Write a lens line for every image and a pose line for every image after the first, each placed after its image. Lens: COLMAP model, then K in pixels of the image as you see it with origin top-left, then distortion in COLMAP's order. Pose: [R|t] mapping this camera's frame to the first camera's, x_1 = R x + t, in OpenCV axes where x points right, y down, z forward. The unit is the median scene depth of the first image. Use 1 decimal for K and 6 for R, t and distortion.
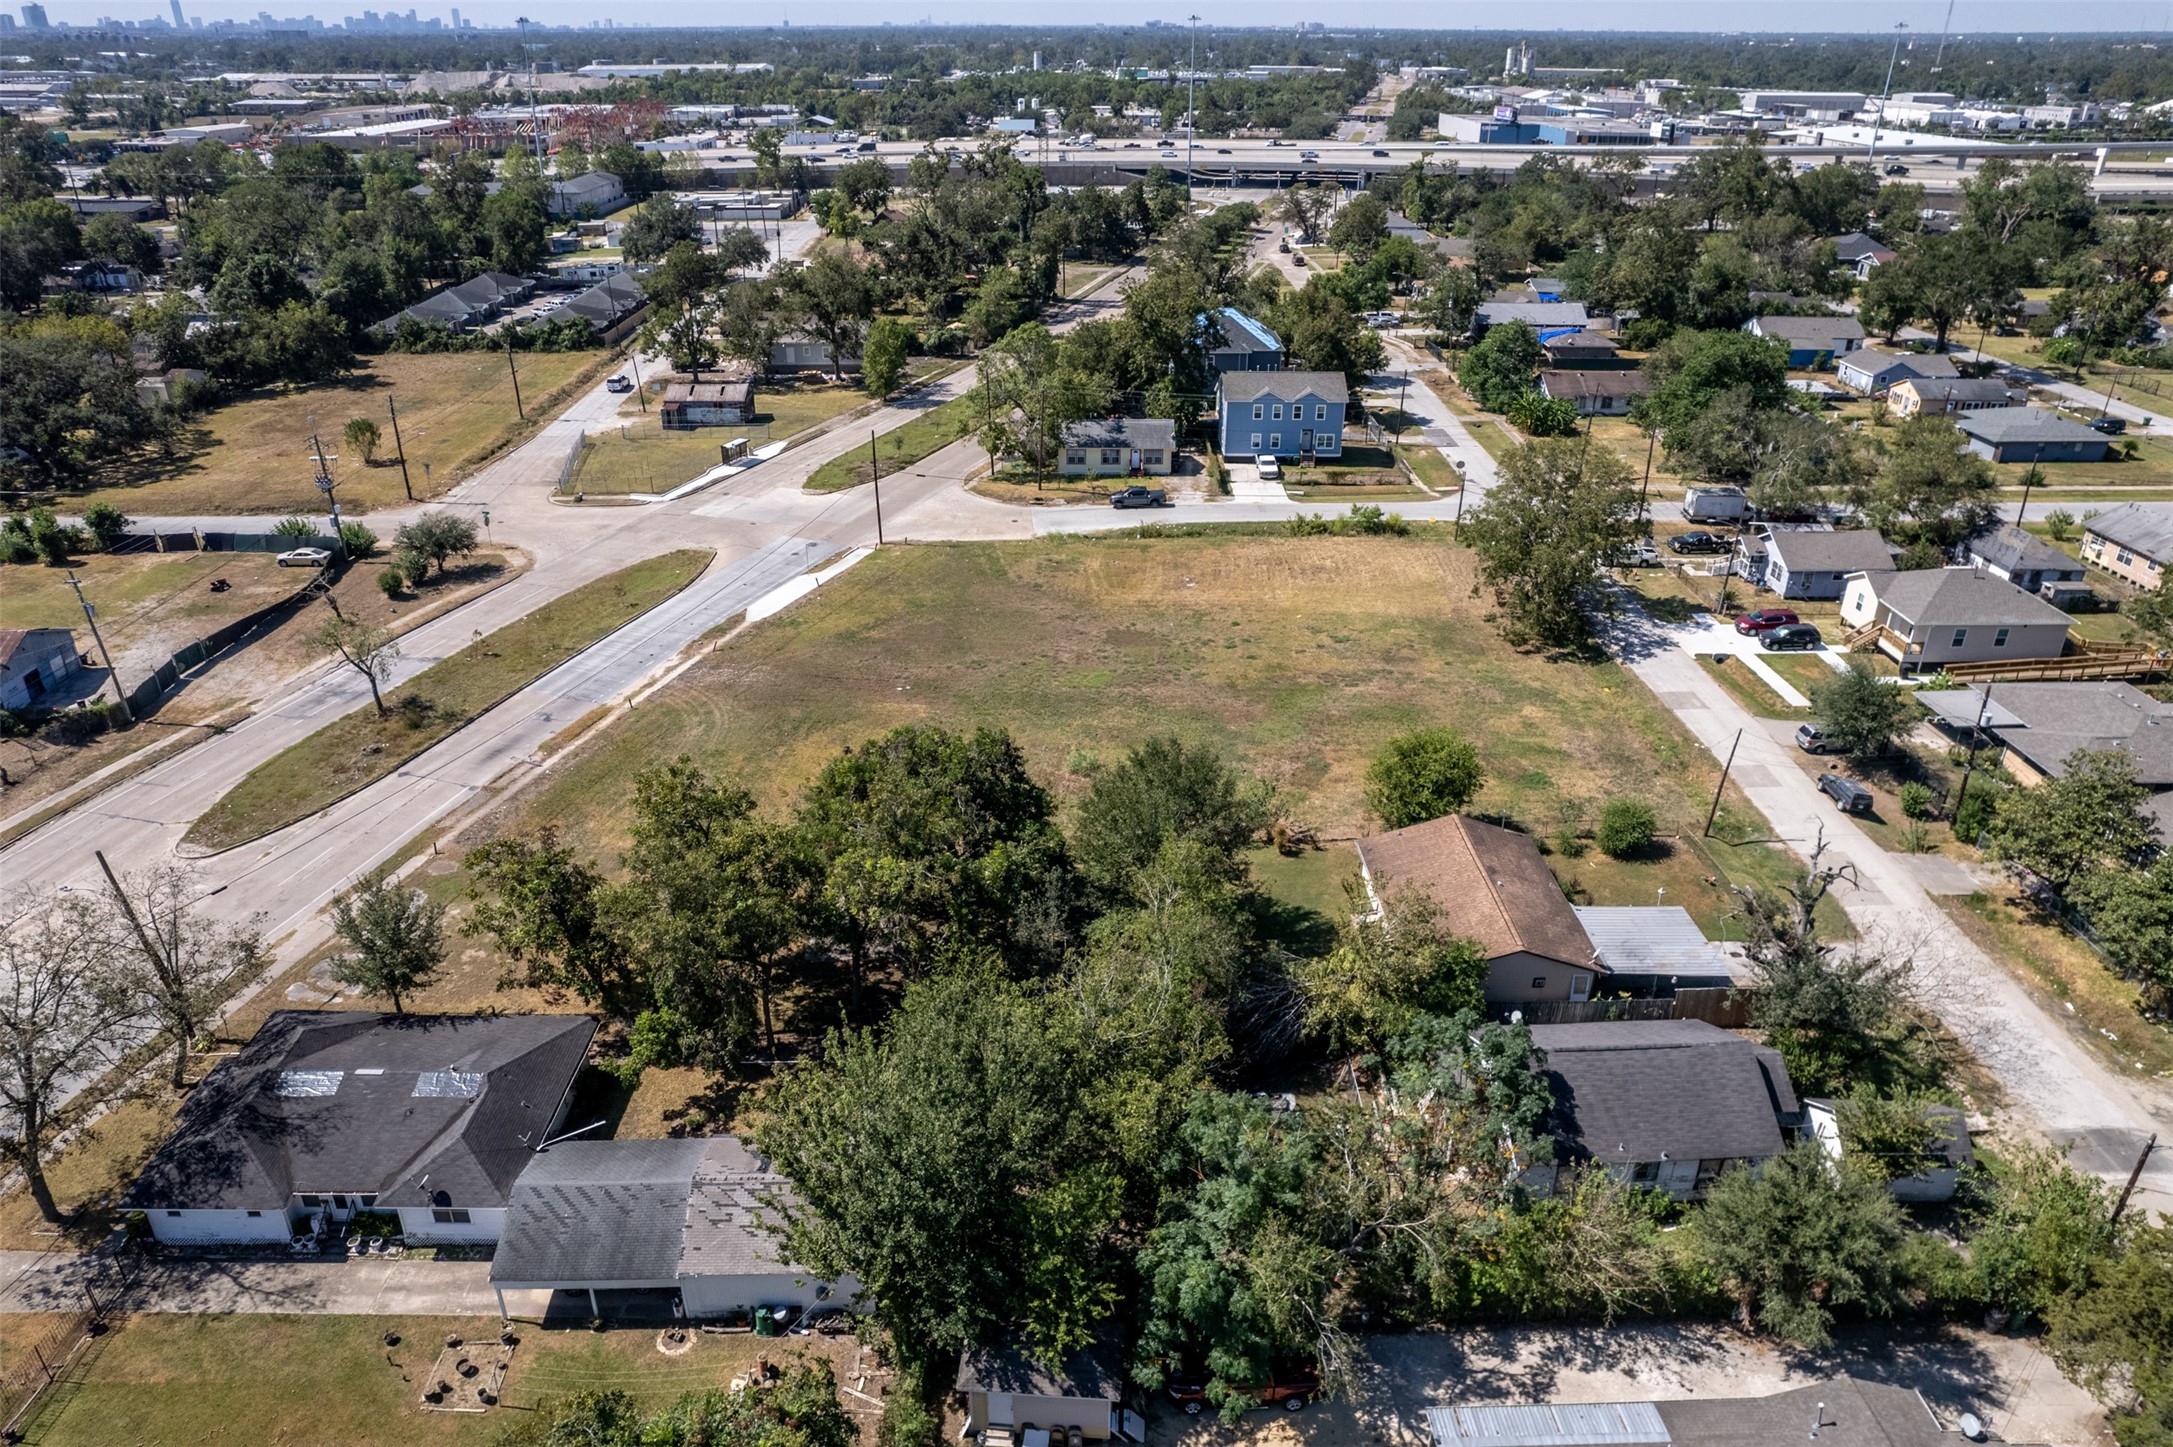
lens RADIAL K [[1449.5, 0, 1075.0], [0, 1449.5, 705.8], [0, 0, 1]] dist [-0.086833, 0.079099]
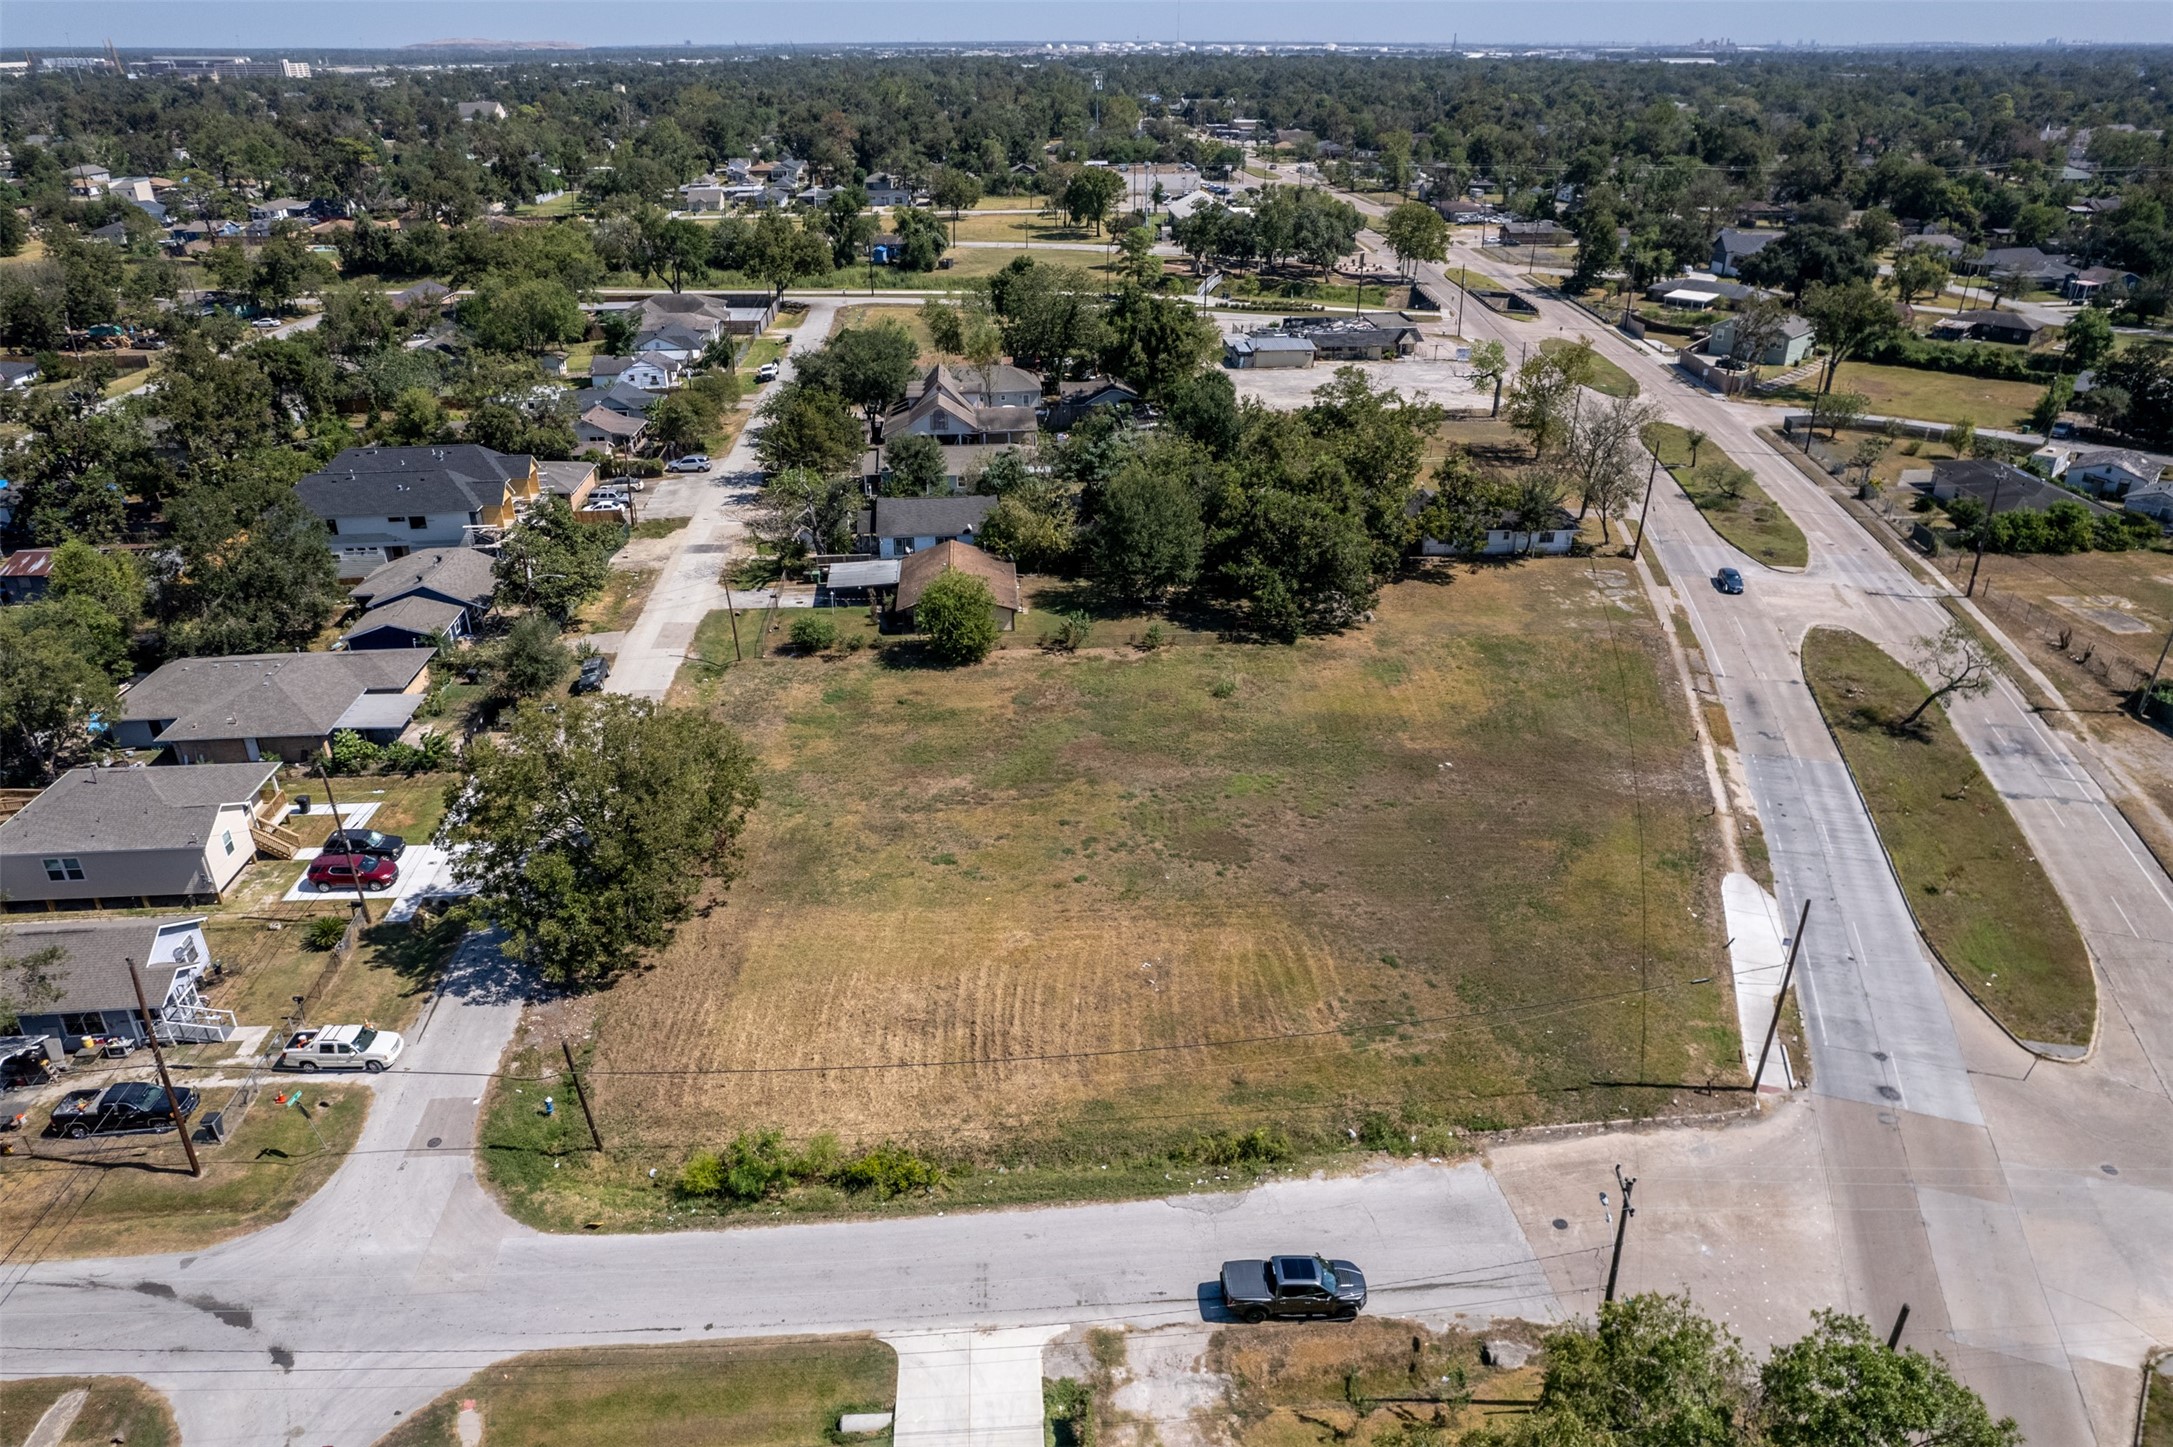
lens RADIAL K [[1411.4, 0, 1084.9], [0, 1411.4, 711.6], [0, 0, 1]] dist [-0.079442, 0.070859]
pose [[-0.998456, 0.024812, -0.049706, 0.114702], [-0.023331, 0.624724, 0.780497, -0.534413], [0.050419, 0.780451, -0.623180, 1.109414]]
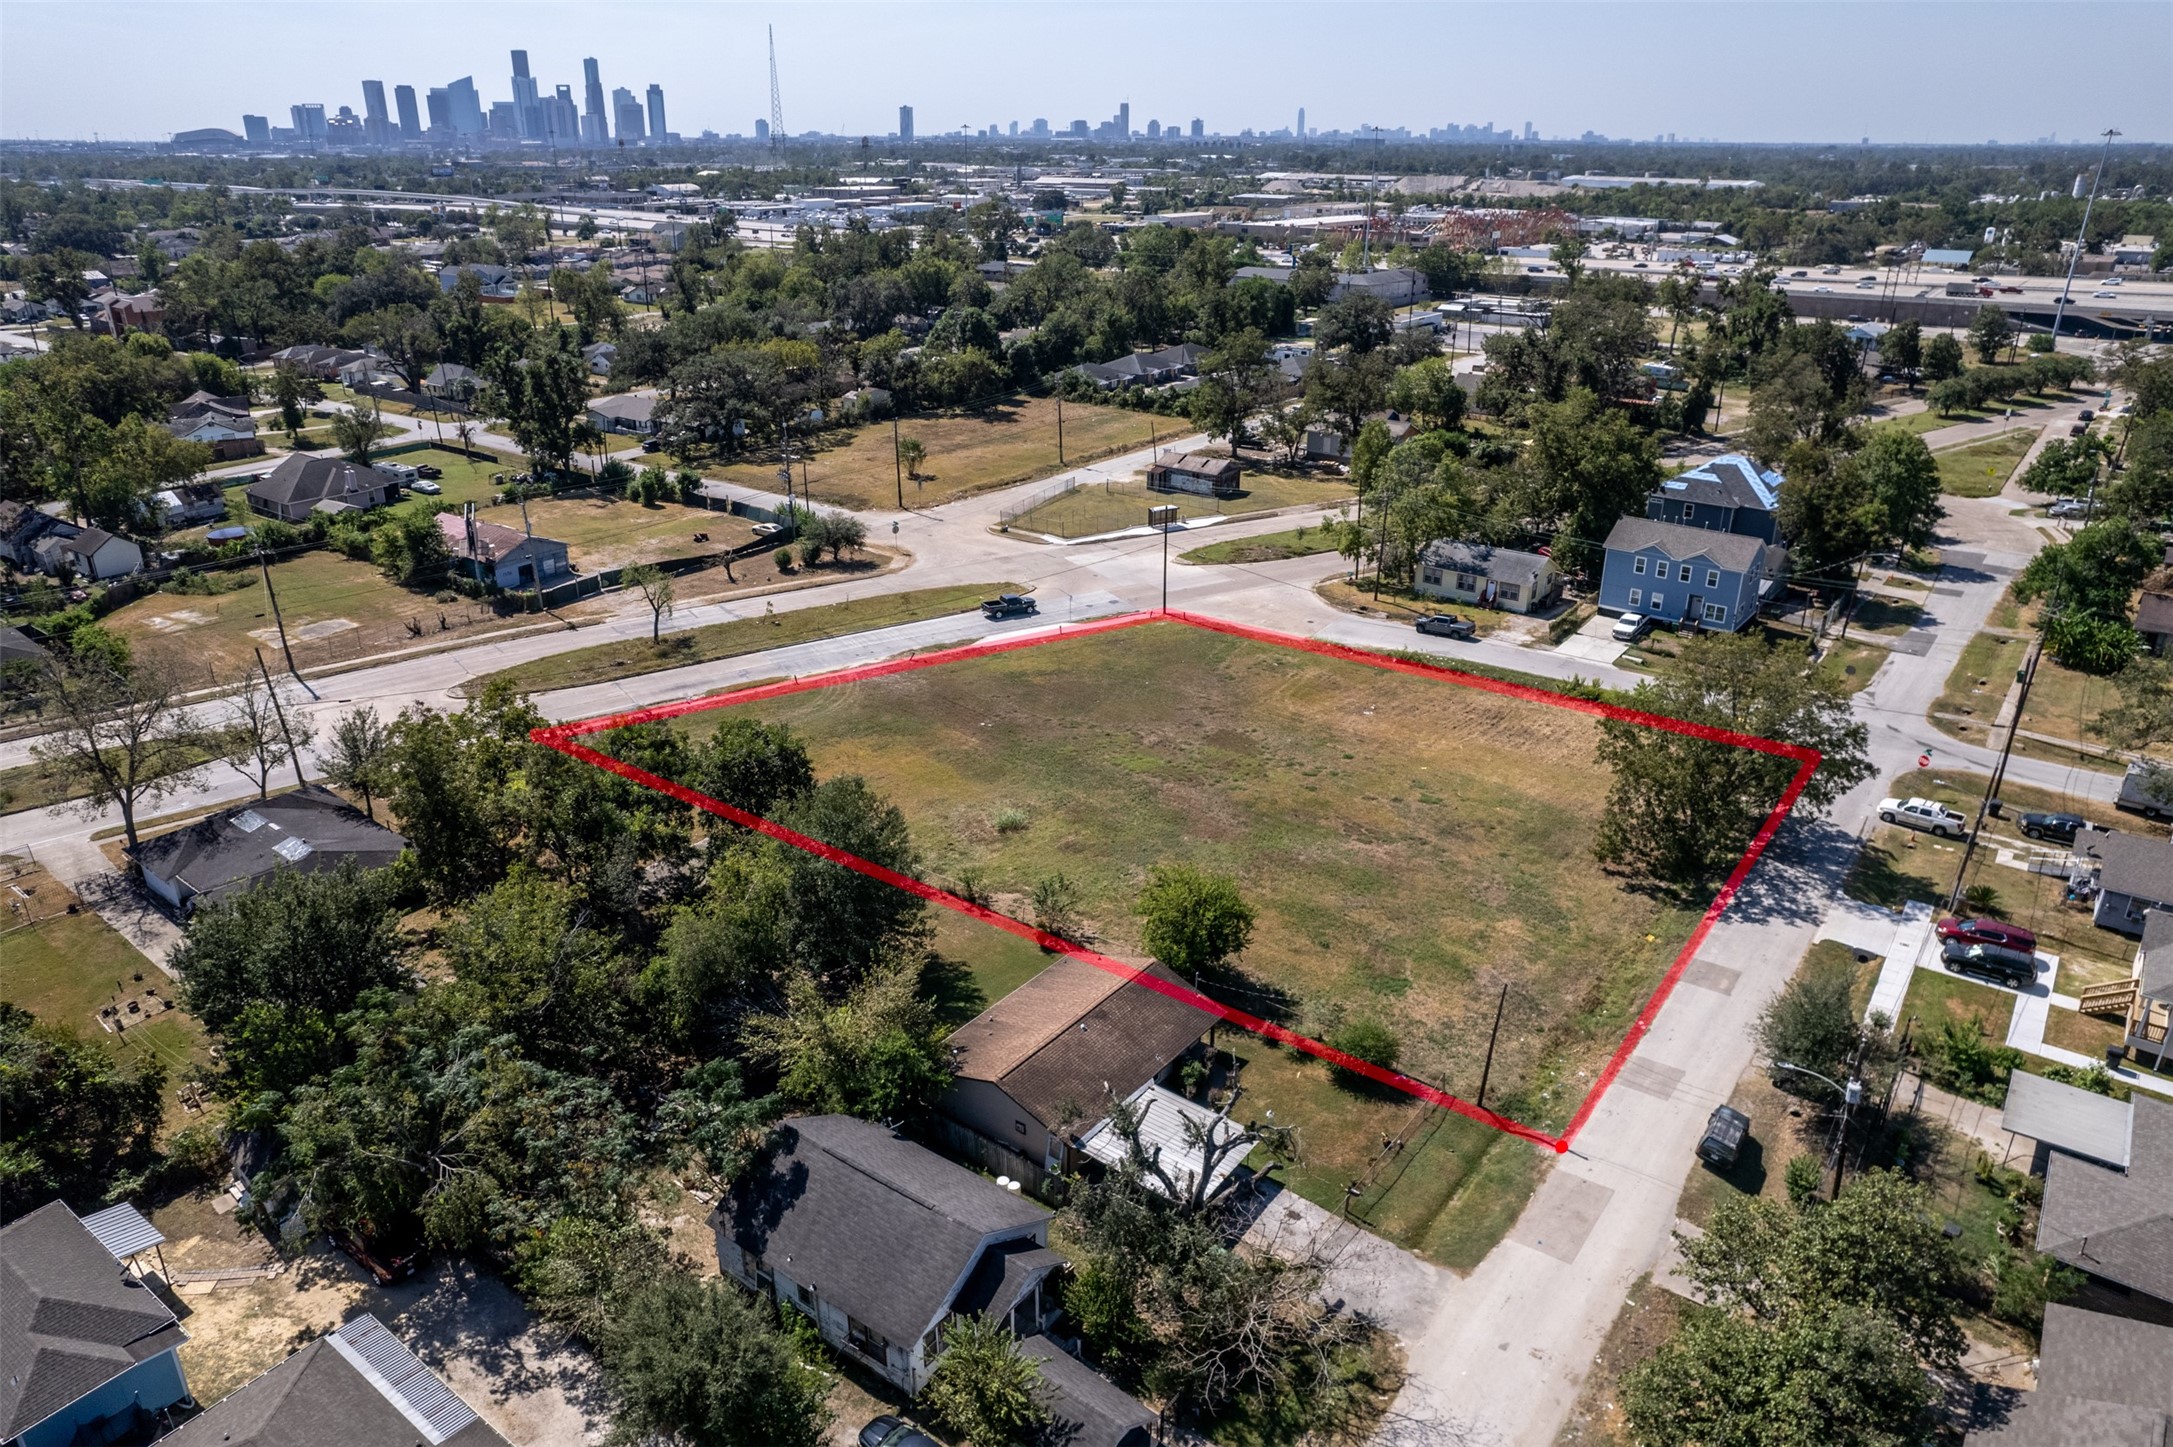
lens RADIAL K [[1429.5, 0, 1076.8], [0, 1429.5, 710.8], [0, 0, 1]] dist [-0.079788, 0.069660]
pose [[0.784319, 0.234918, -0.574158, 0.400014], [-0.269181, 0.962733, 0.026194, -0.050149], [0.558915, 0.134008, 0.818325, 0.114657]]
